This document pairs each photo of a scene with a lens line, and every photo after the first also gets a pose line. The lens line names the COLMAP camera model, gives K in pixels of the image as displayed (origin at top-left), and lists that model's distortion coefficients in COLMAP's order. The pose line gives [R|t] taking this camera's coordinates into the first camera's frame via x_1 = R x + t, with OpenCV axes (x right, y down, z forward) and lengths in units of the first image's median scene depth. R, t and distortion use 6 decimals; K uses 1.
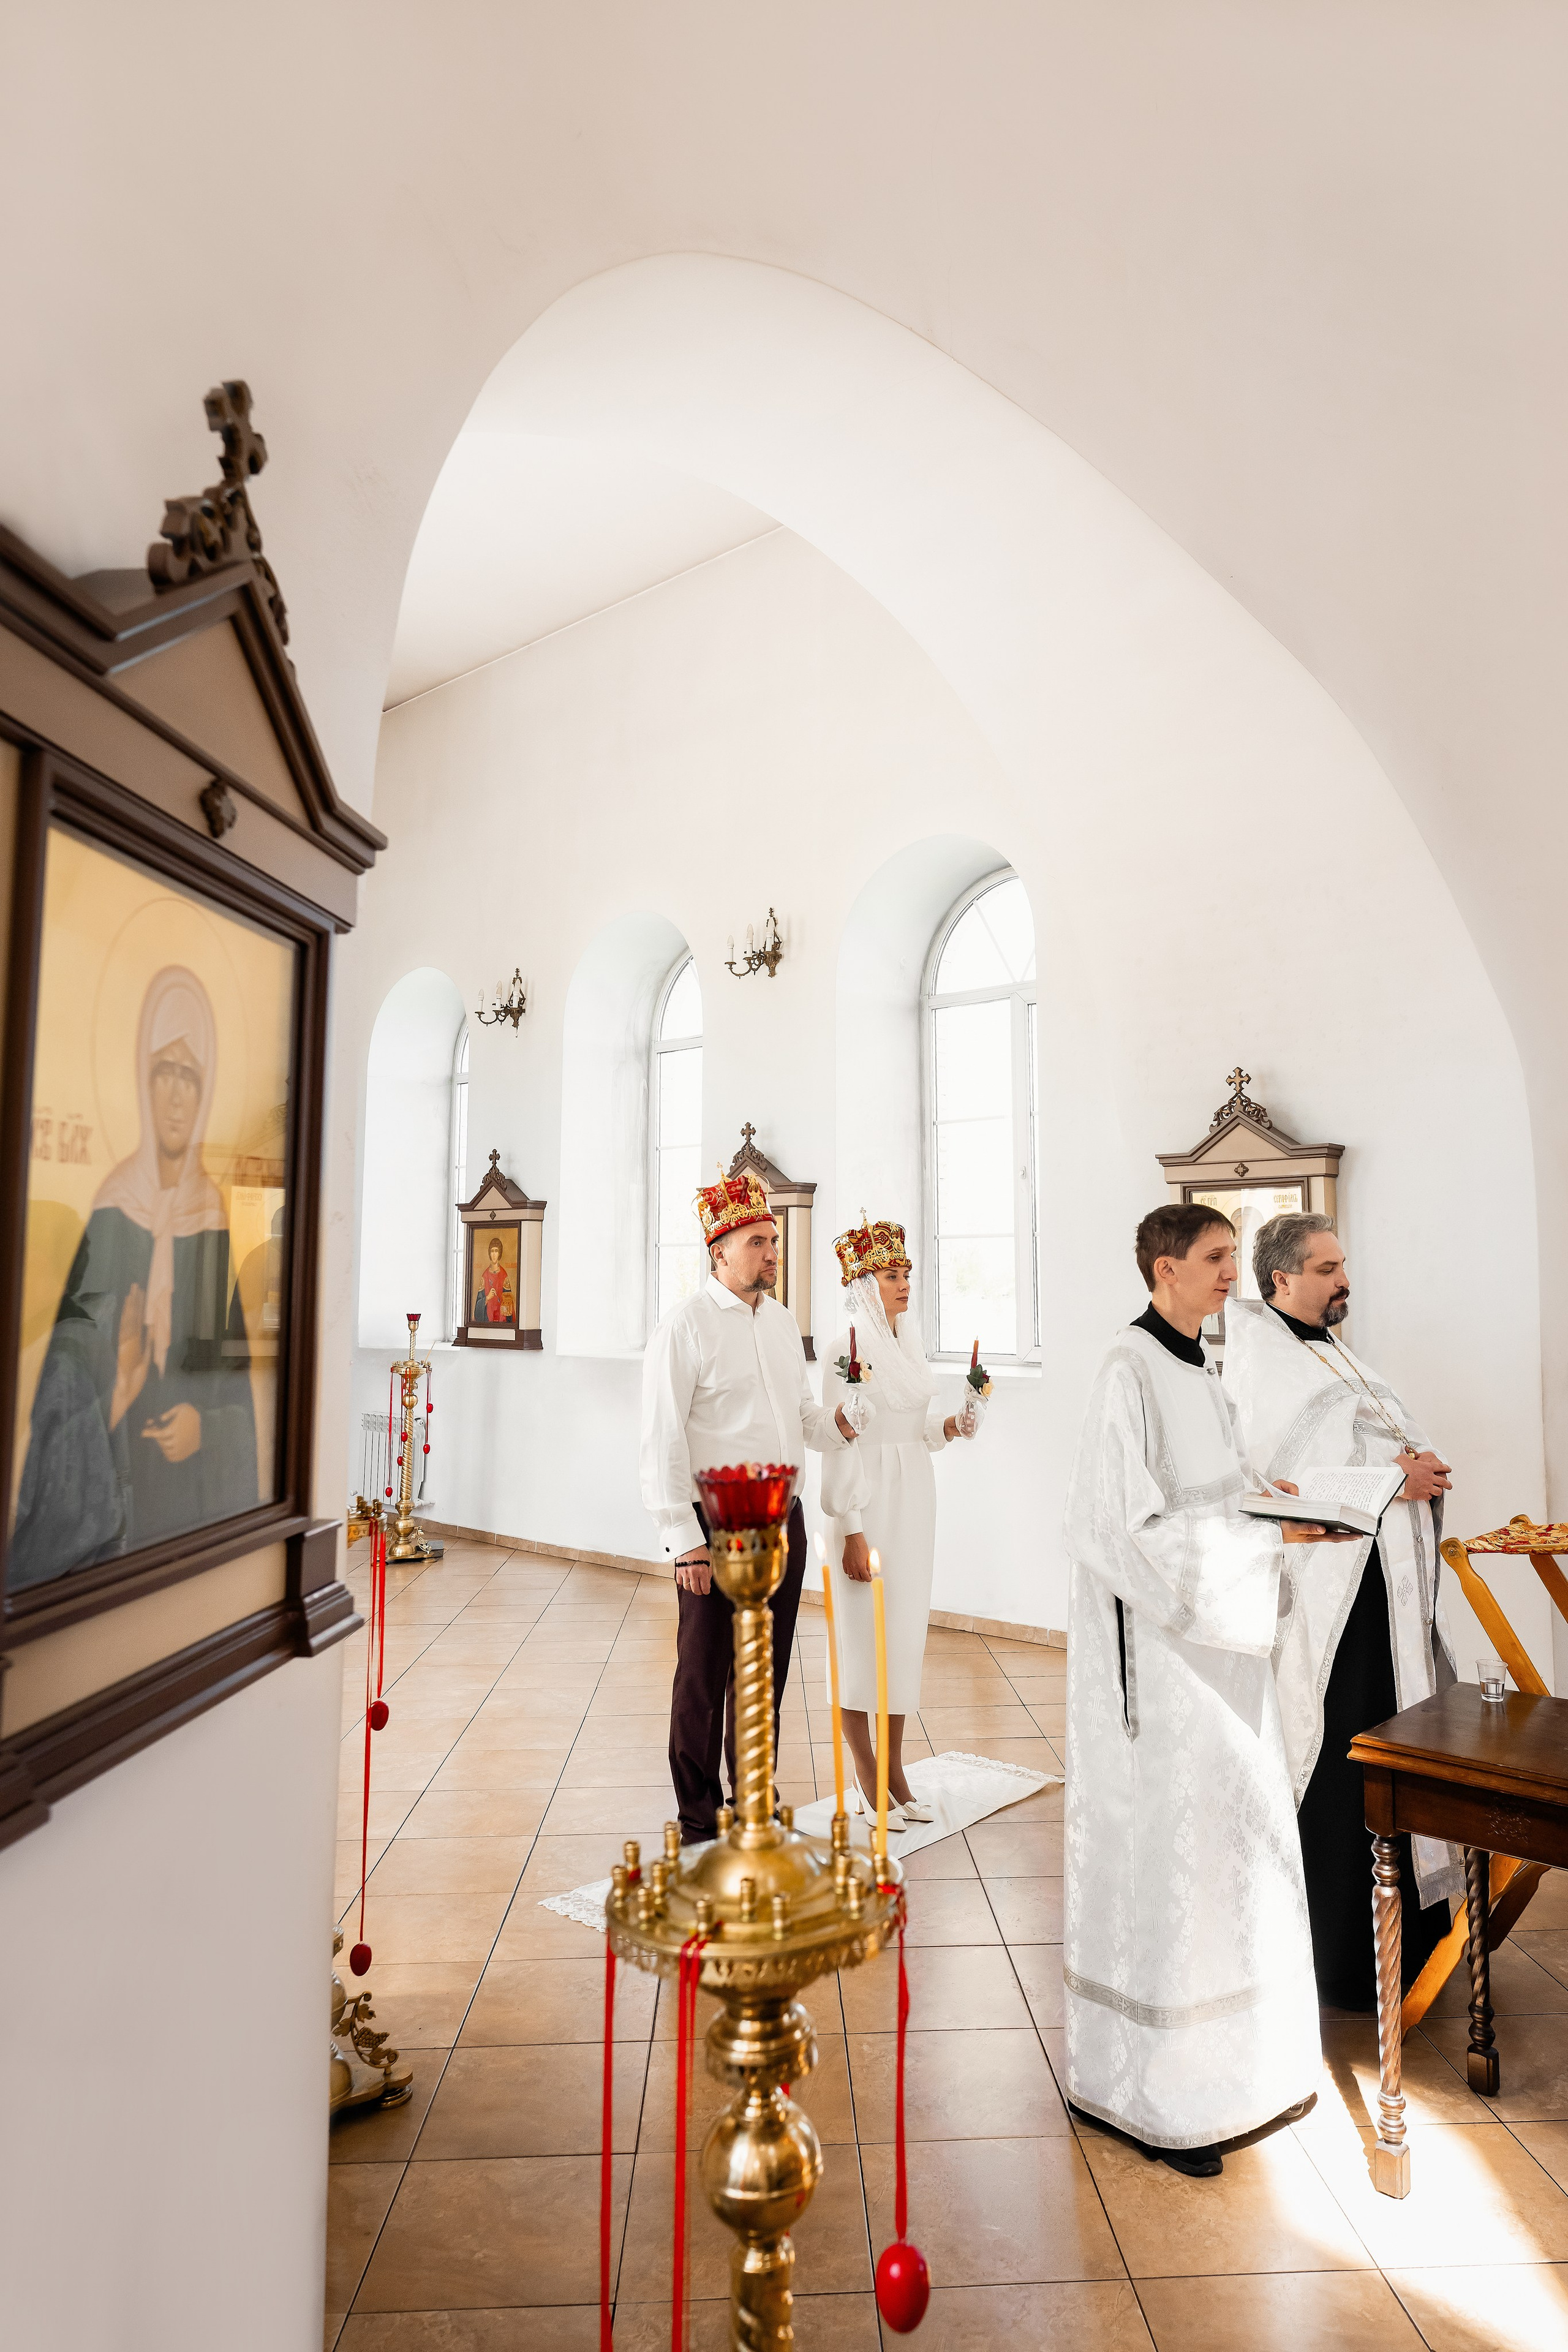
lens RADIAL K [[1549.5, 0, 784.0], [0, 1549.5, 1176.0], [0, 0, 1]] dist [0.000863, -0.000010]
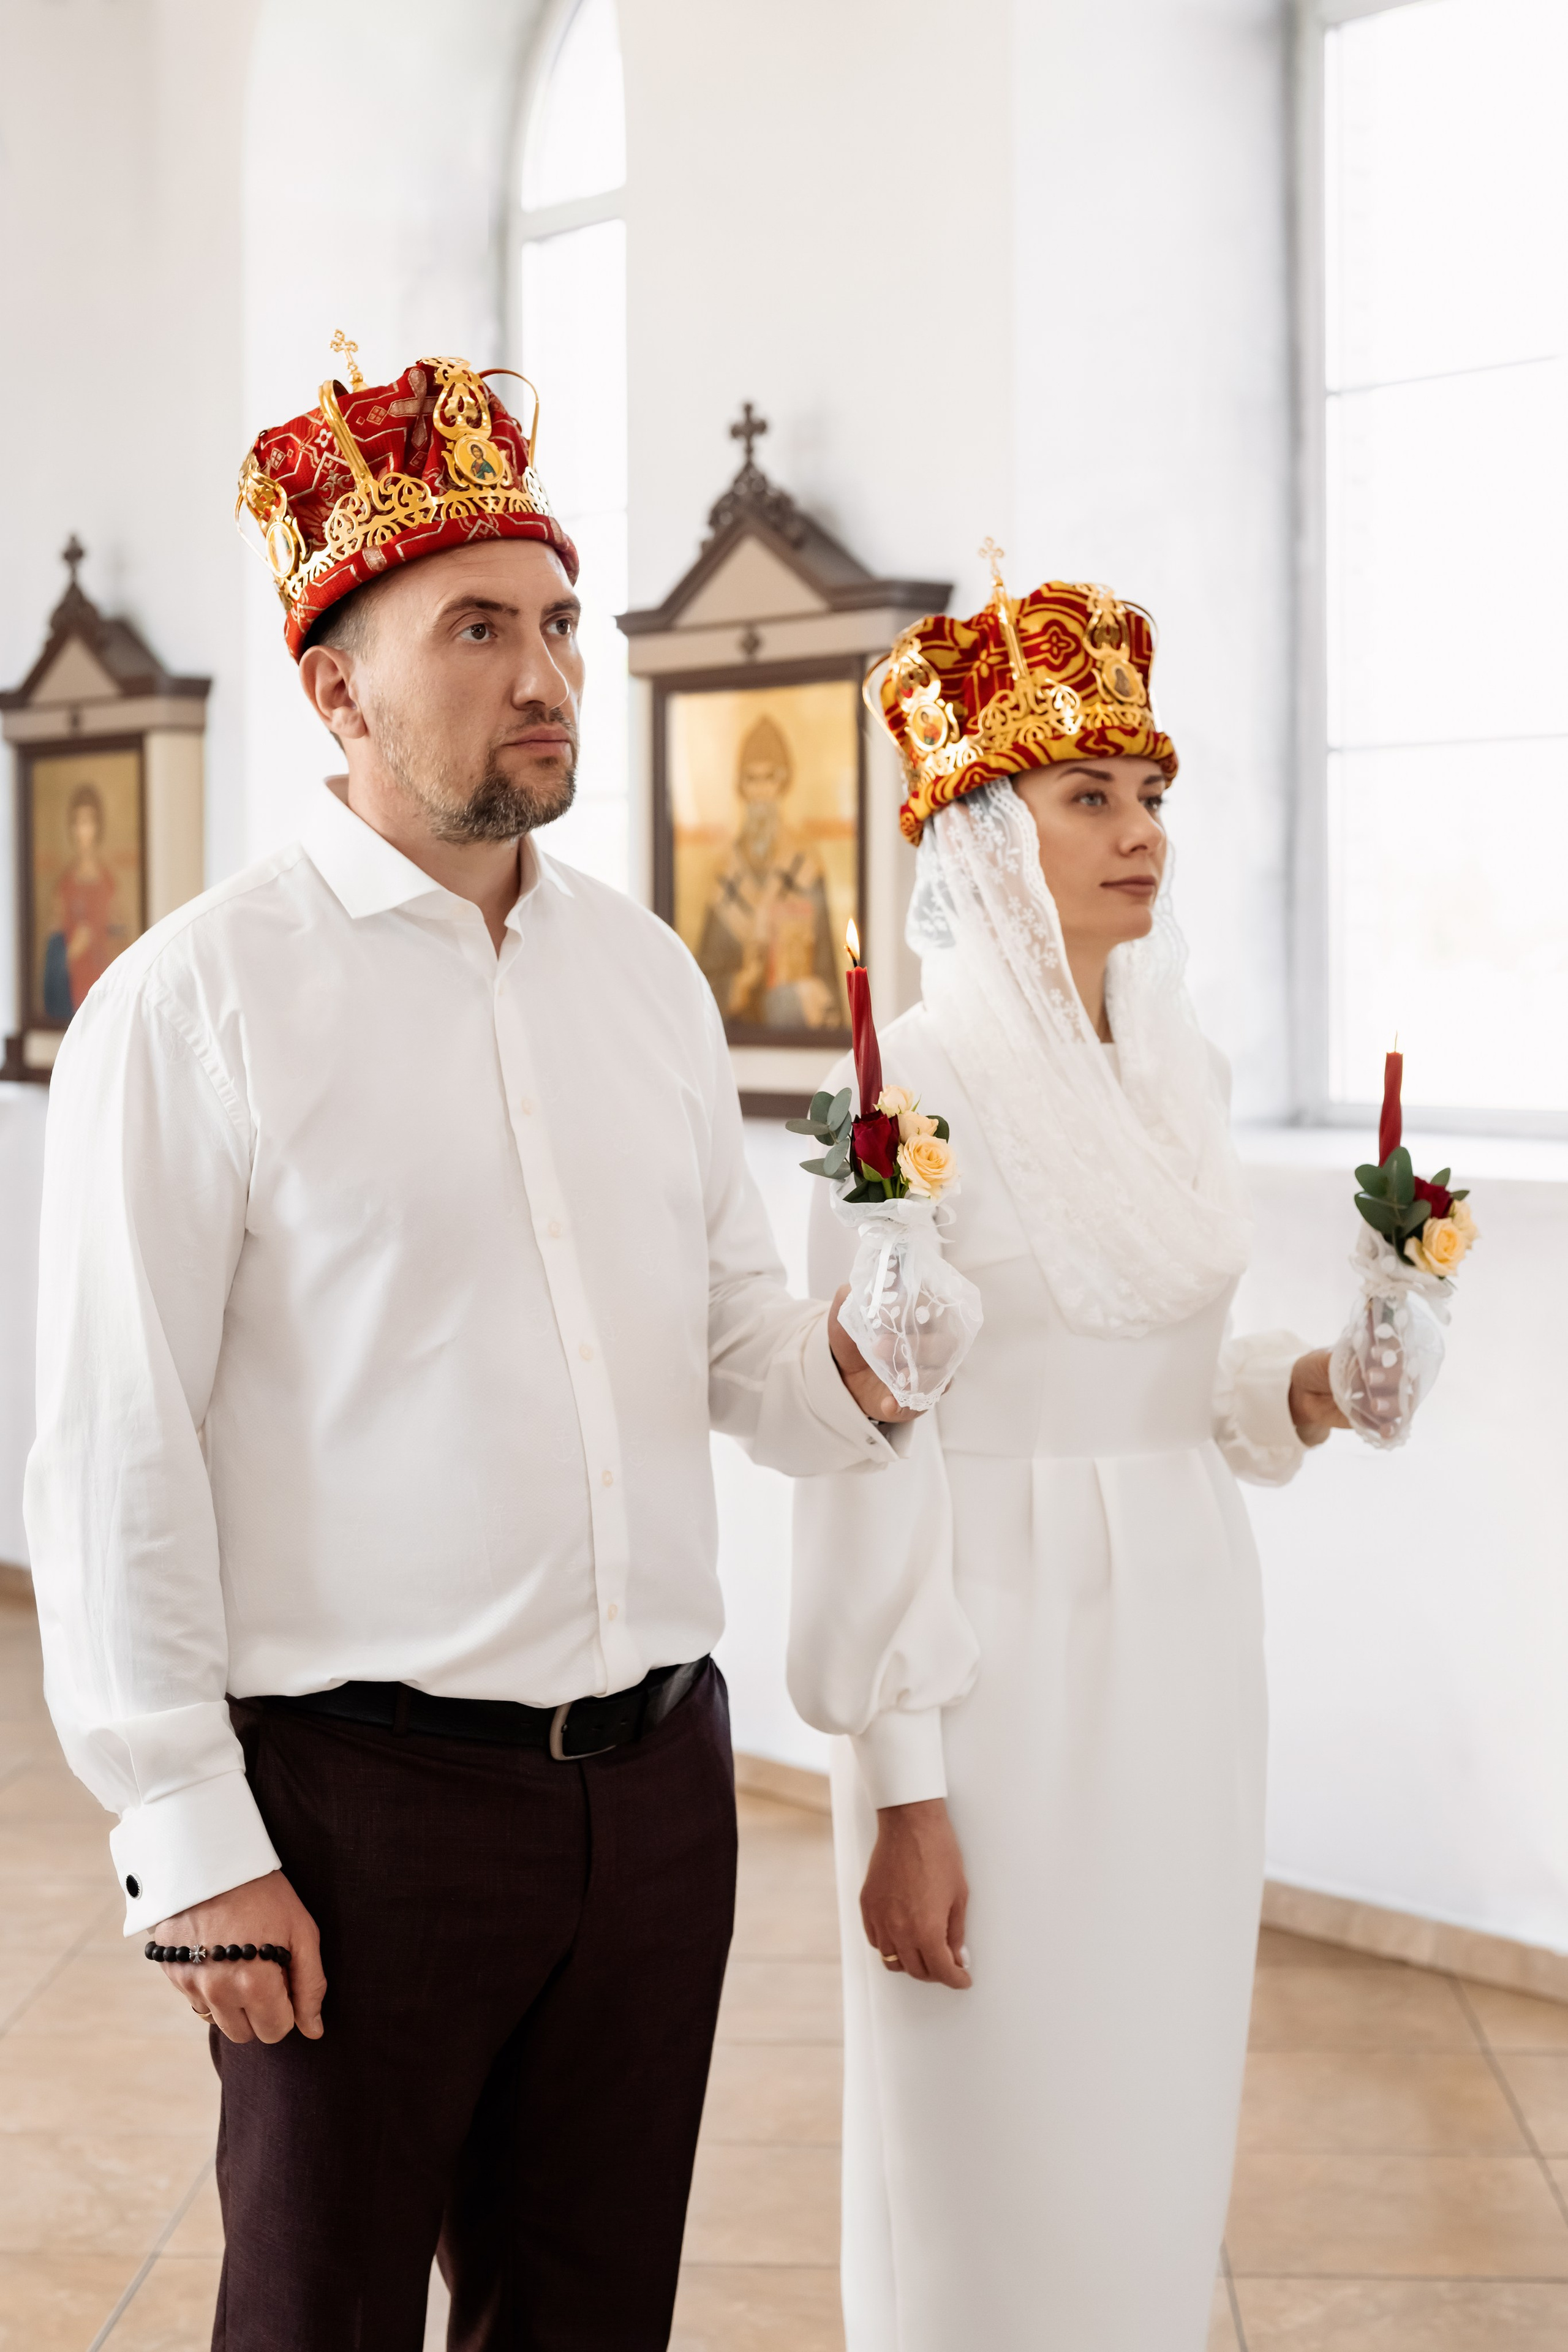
lens RADIAL K [[3231.2, 0, 784.0], [0, 3231.2, 1176.0], [0, 0, 1]] dist [-0.113775, -0.009375]
pose [[0.995715, 0.001001, -0.092469, 0.068165], [0.011313, 0.991112, 0.132552, 0.055679], [0.091780, -0.133030, 0.986853, 0.467926]]
